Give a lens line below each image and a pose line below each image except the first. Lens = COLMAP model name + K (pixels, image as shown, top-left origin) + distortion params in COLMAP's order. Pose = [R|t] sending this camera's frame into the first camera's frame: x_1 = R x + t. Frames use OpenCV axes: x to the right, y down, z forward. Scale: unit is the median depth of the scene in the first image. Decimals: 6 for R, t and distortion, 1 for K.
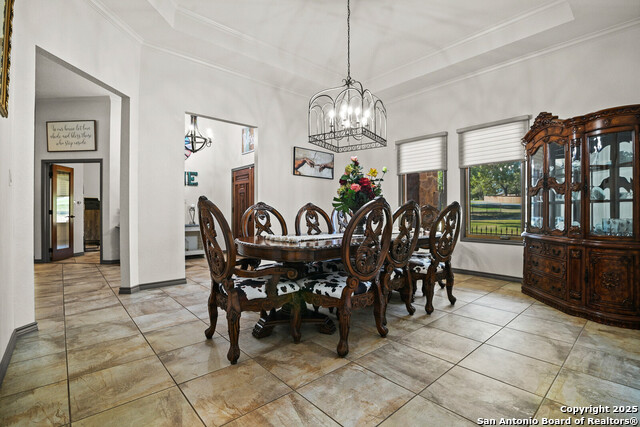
lens RADIAL K [[295.6, 0, 316.2], [0, 295.6, 211.5], [0, 0, 1]] dist [-0.016147, 0.002837]
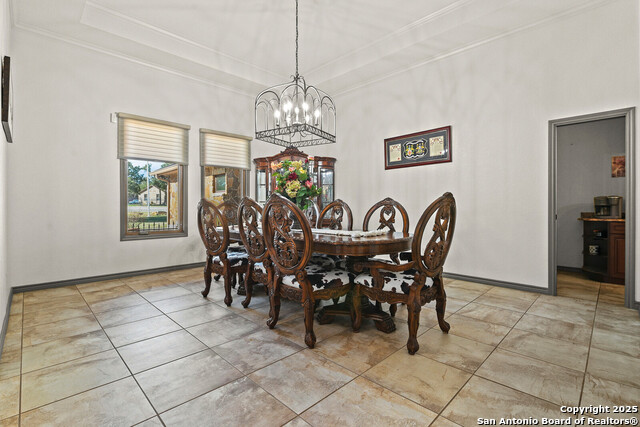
lens RADIAL K [[295.6, 0, 314.3], [0, 295.6, 208.2], [0, 0, 1]] dist [-0.016147, 0.002837]
pose [[-0.049661, -0.008811, 0.998727, -0.626712], [-0.002338, 0.999959, 0.008706, -0.003784], [-0.998763, -0.001902, -0.049680, 0.686710]]
